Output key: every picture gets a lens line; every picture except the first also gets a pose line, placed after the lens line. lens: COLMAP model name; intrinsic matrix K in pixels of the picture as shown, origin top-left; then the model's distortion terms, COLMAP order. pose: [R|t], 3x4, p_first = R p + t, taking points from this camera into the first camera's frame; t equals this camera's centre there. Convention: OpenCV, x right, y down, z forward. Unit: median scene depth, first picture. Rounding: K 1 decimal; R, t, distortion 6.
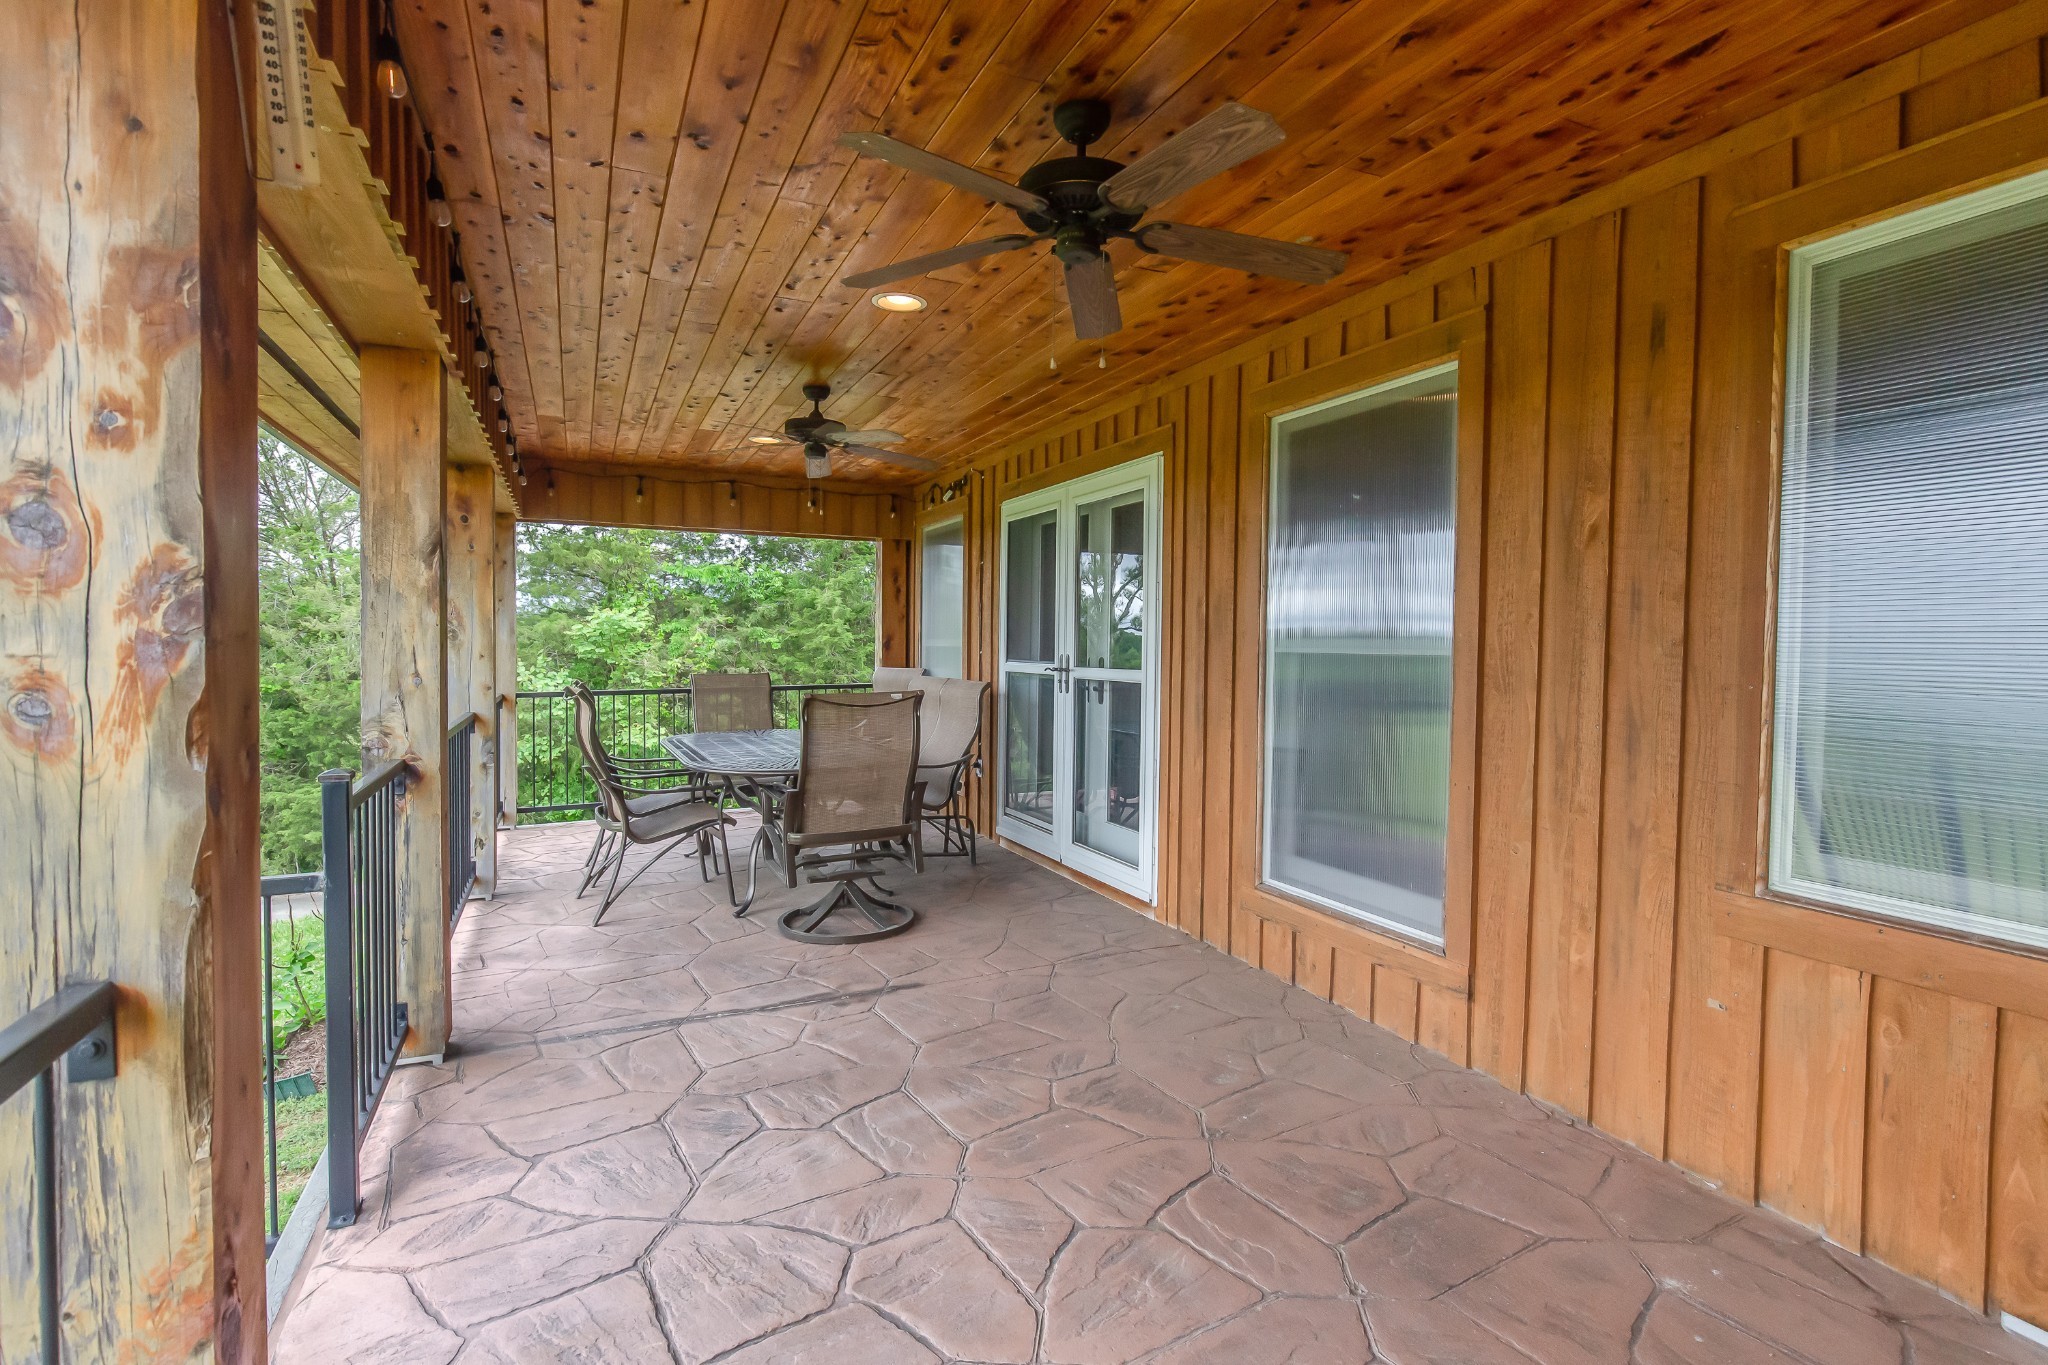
lens RADIAL K [[1003.0, 0, 1026.1], [0, 1003.0, 677.7], [0, 0, 1]] dist [0.019699, 0.000428]
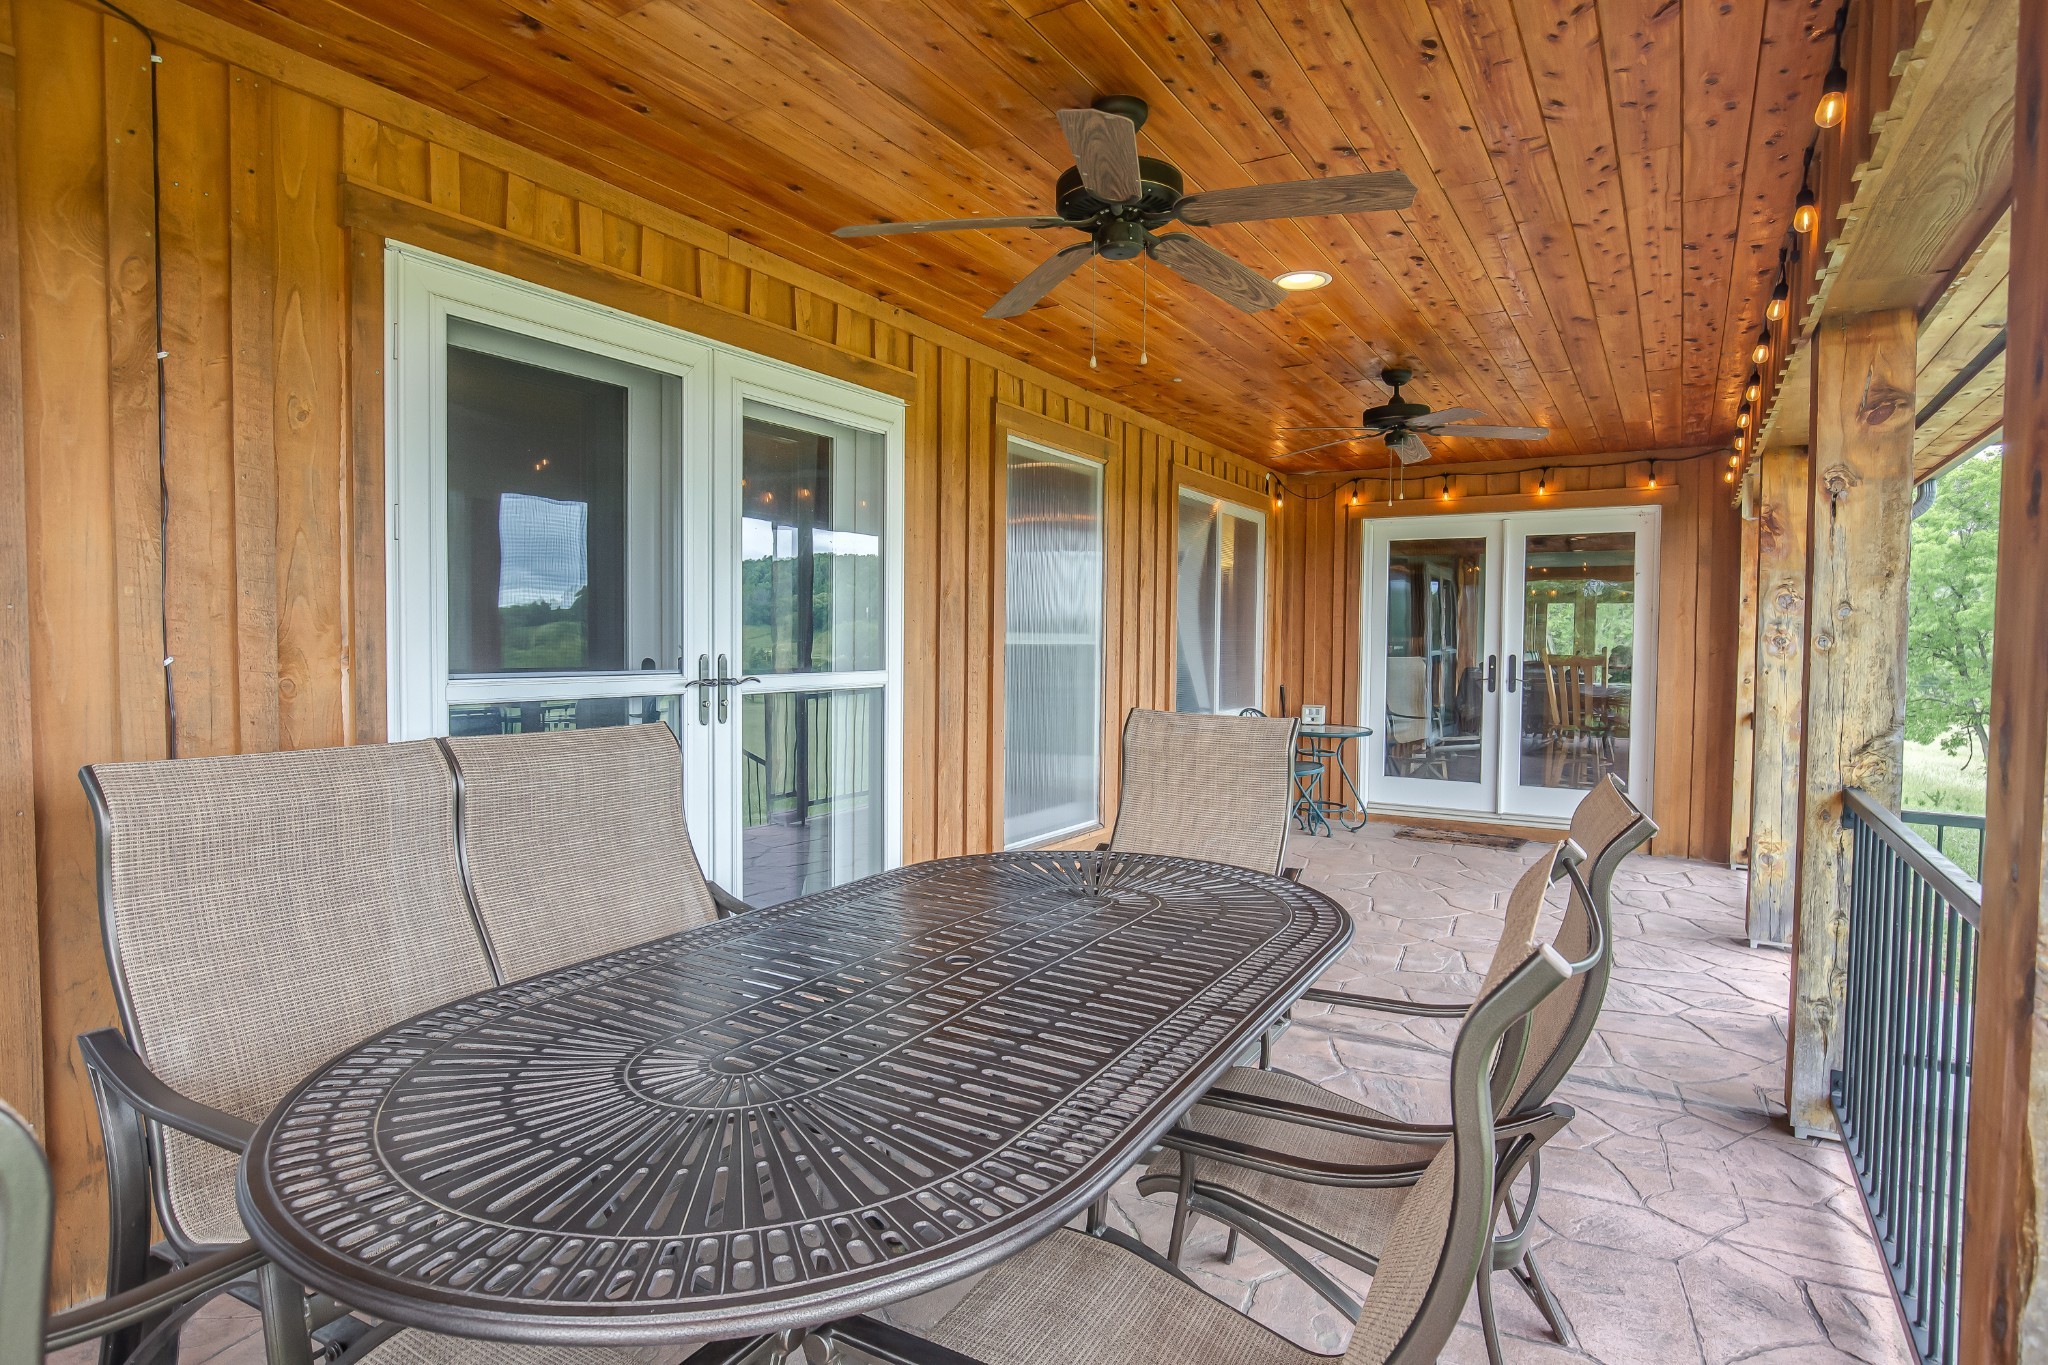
lens RADIAL K [[1120.7, 0, 1024.0], [0, 1120.7, 682.5], [0, 0, 1]] dist [-0.008696, 0.000406]
pose [[-0.575735, -0.045049, 0.816394, -0.664094], [0.013896, 0.997798, 0.064859, -0.053584], [-0.817518, 0.048687, -0.573841, 1.432059]]
